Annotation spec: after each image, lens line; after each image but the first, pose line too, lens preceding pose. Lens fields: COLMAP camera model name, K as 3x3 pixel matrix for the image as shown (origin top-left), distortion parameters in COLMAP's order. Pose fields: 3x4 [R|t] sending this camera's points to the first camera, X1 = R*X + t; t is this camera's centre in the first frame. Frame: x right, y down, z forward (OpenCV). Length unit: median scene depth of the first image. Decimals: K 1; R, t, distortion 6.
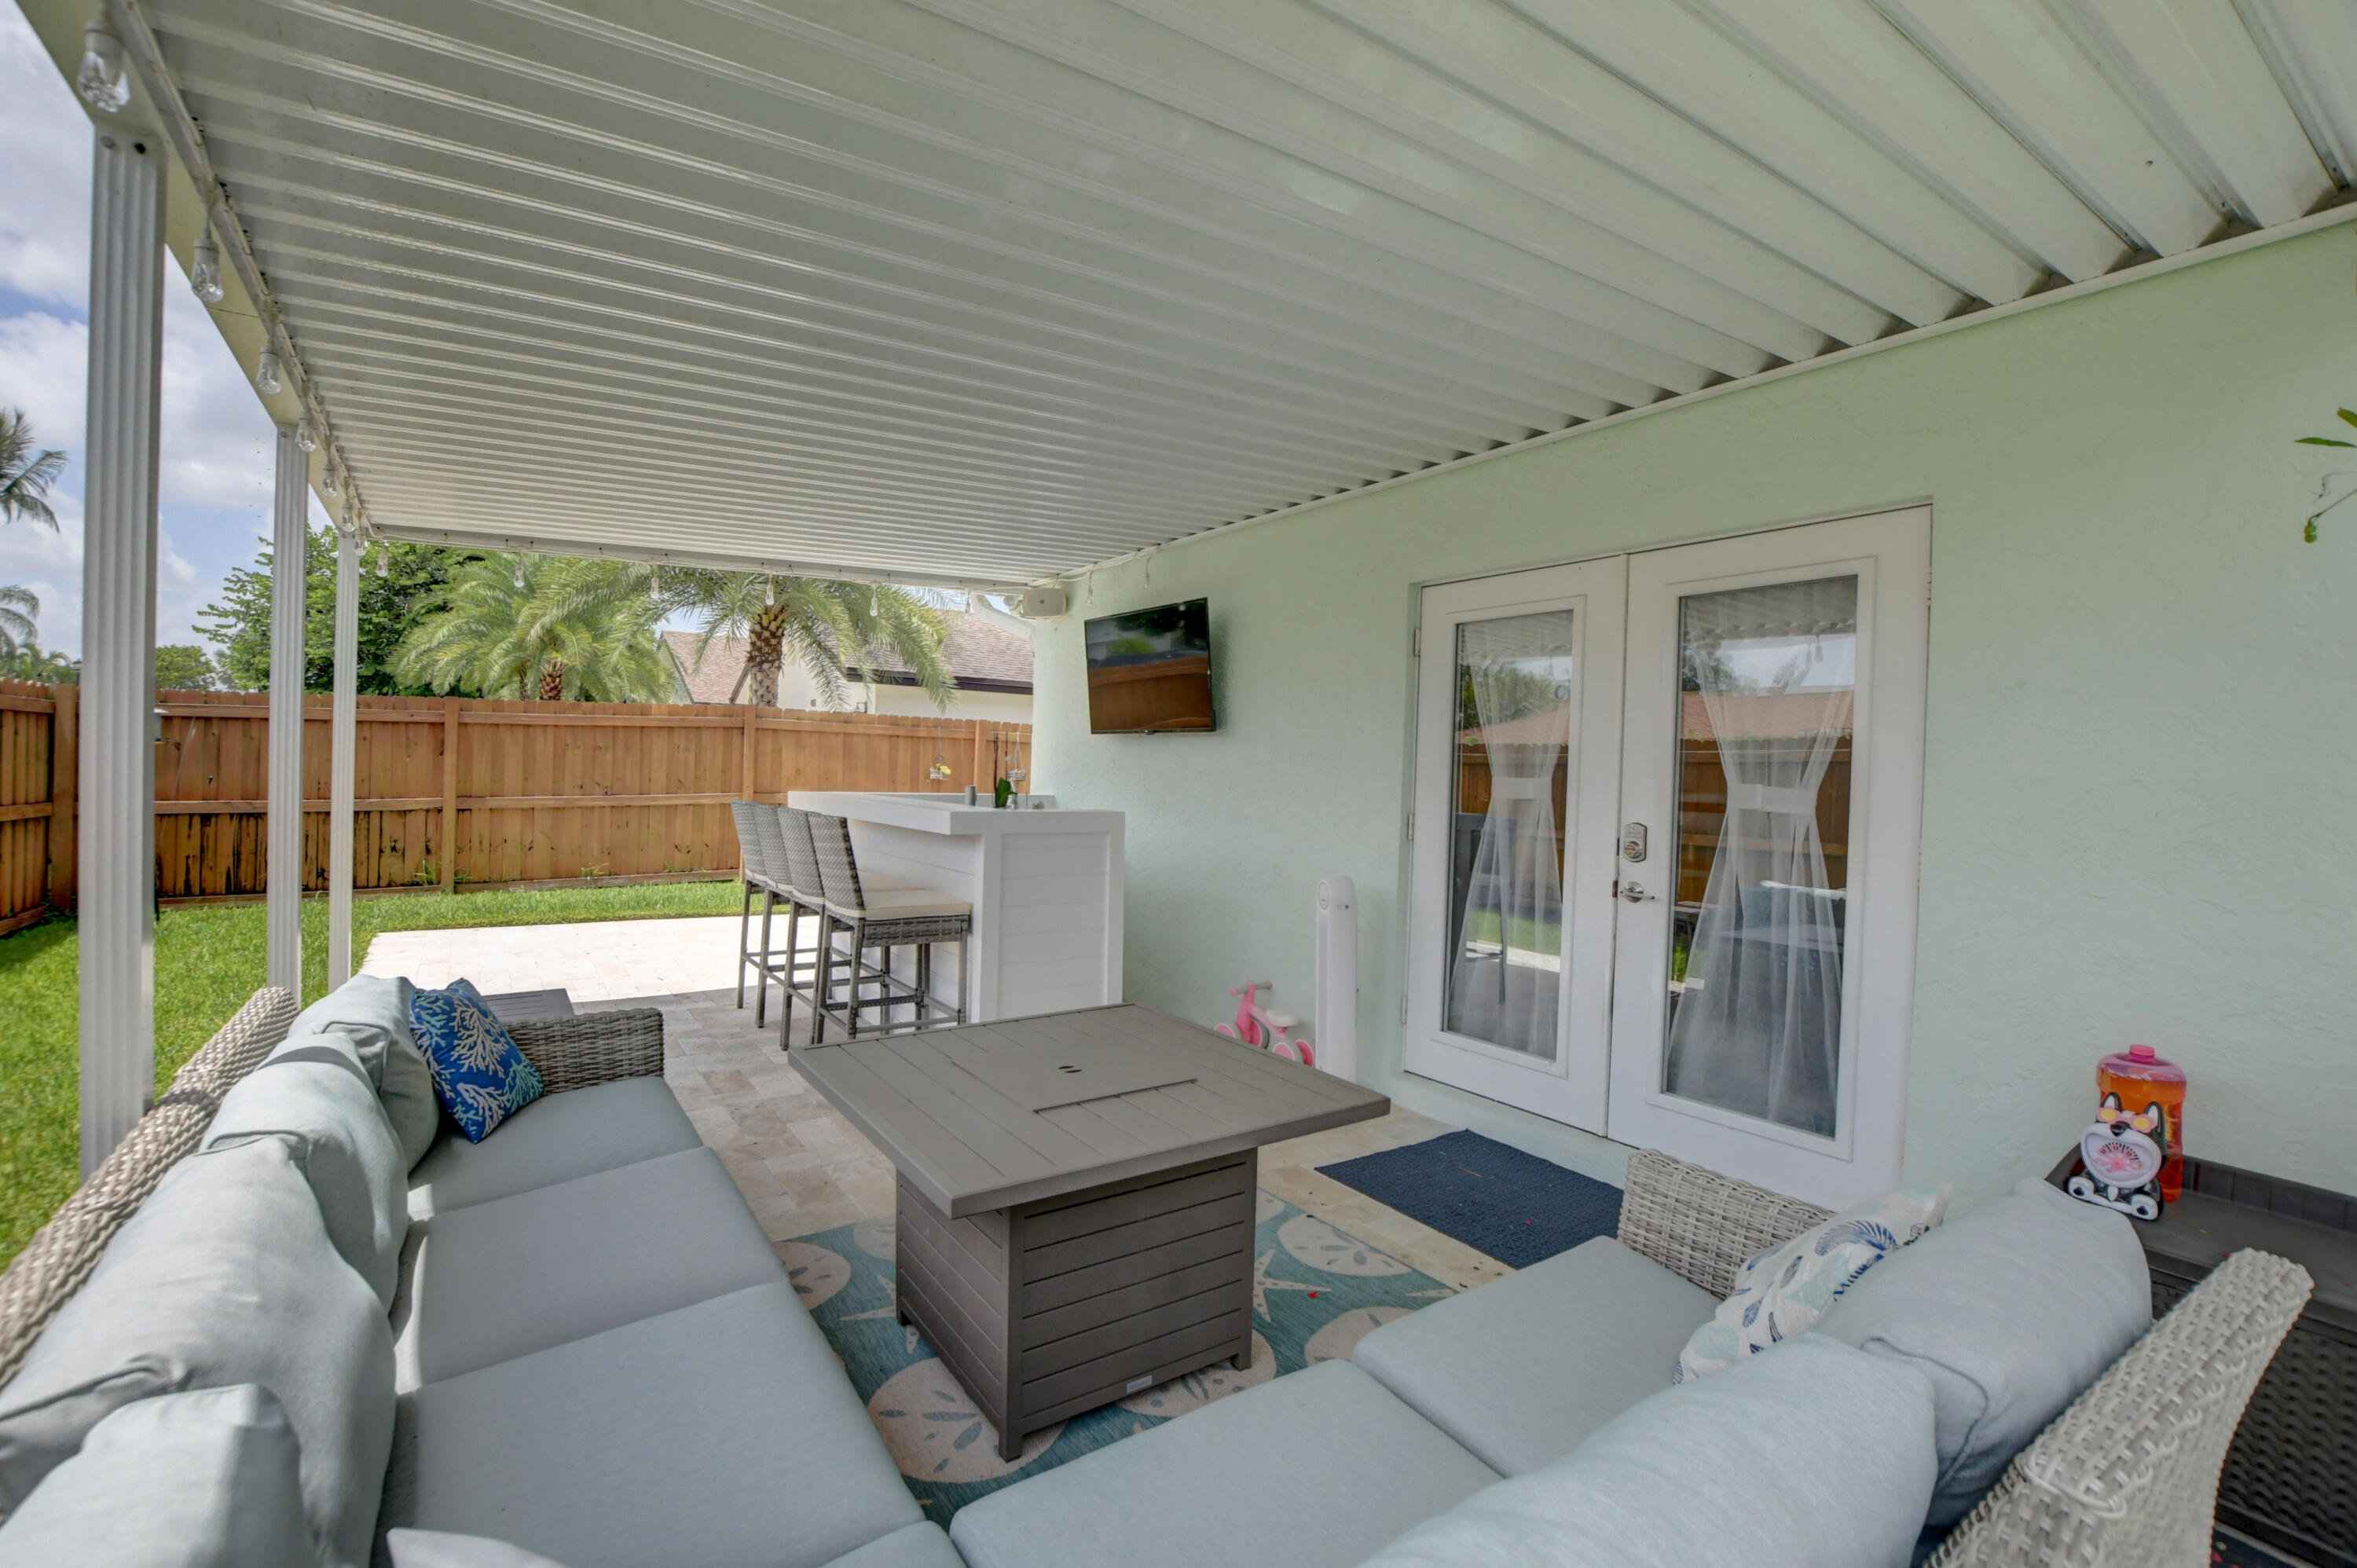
lens RADIAL K [[1046.4, 0, 1156.3], [0, 1046.4, 792.1], [0, 0, 1]] dist [-0.038209, 0.007615]
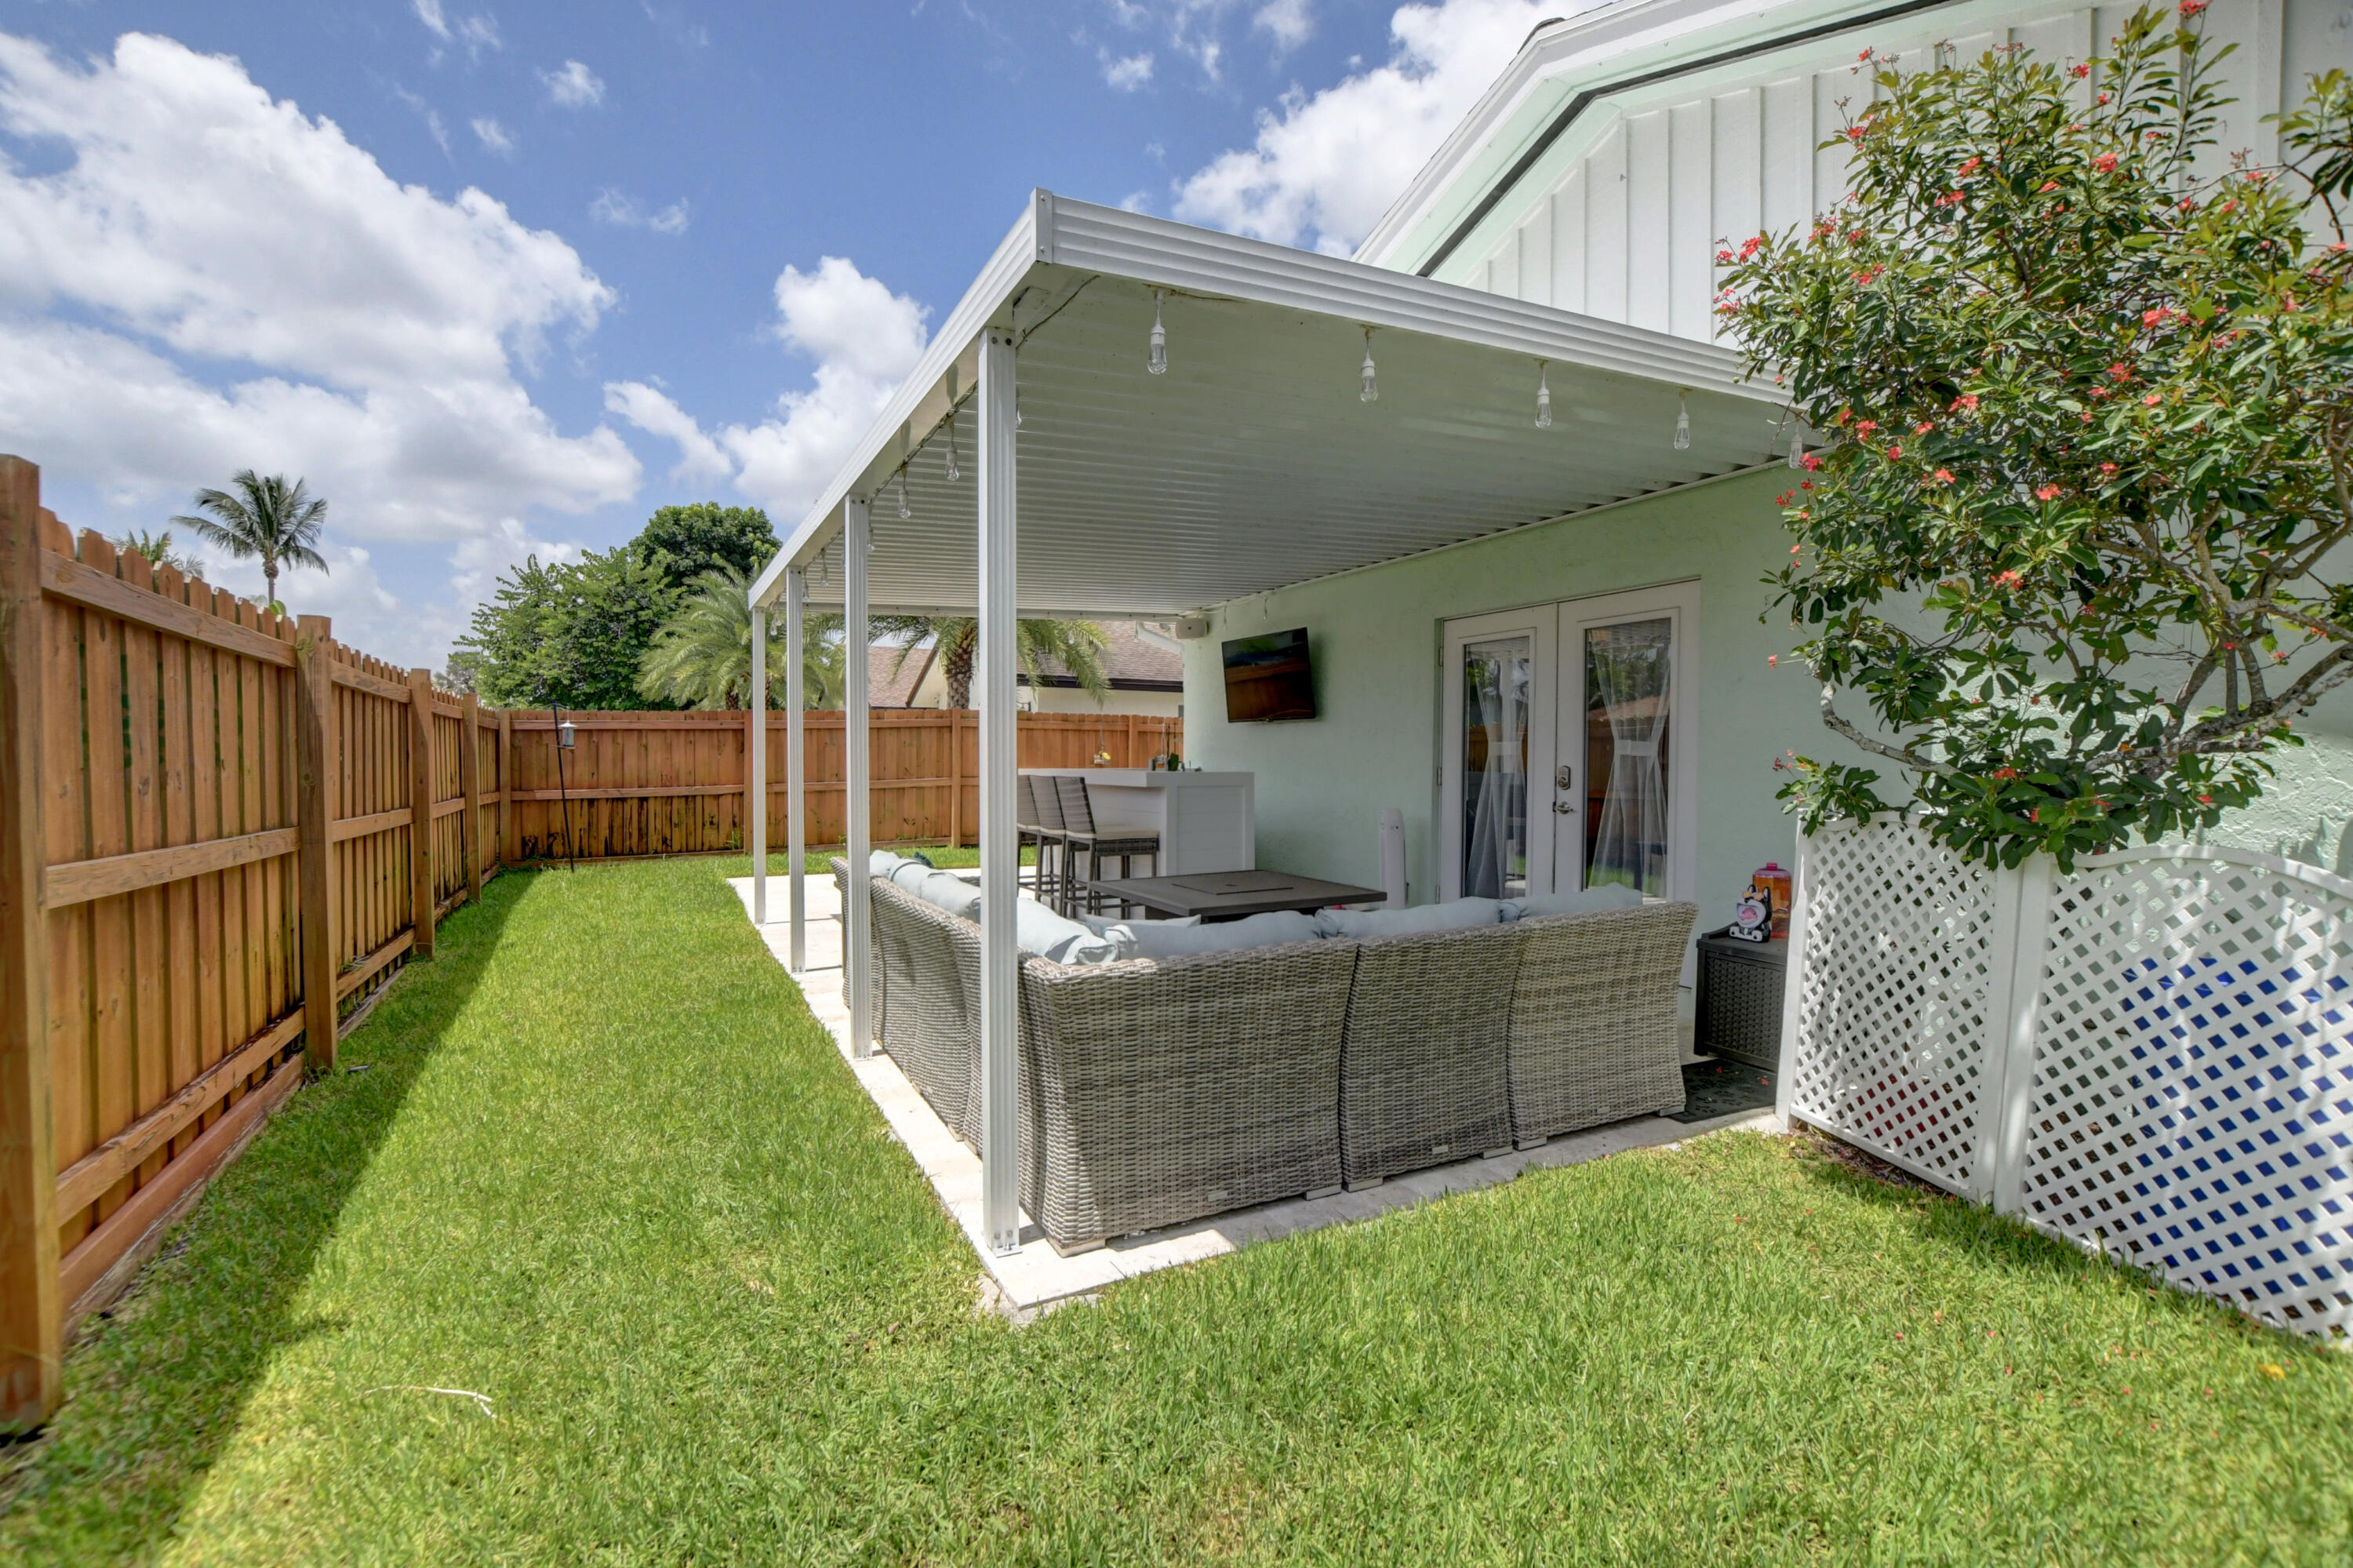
lens RADIAL K [[1044.7, 0, 1154.3], [0, 1044.7, 792.1], [0, 0, 1]] dist [-0.038209, 0.007615]
pose [[0.992285, -0.021678, -0.122064, 0.009117], [0.022763, 0.999713, 0.007494, 0.026704], [0.121867, -0.010215, 0.992494, -0.433766]]
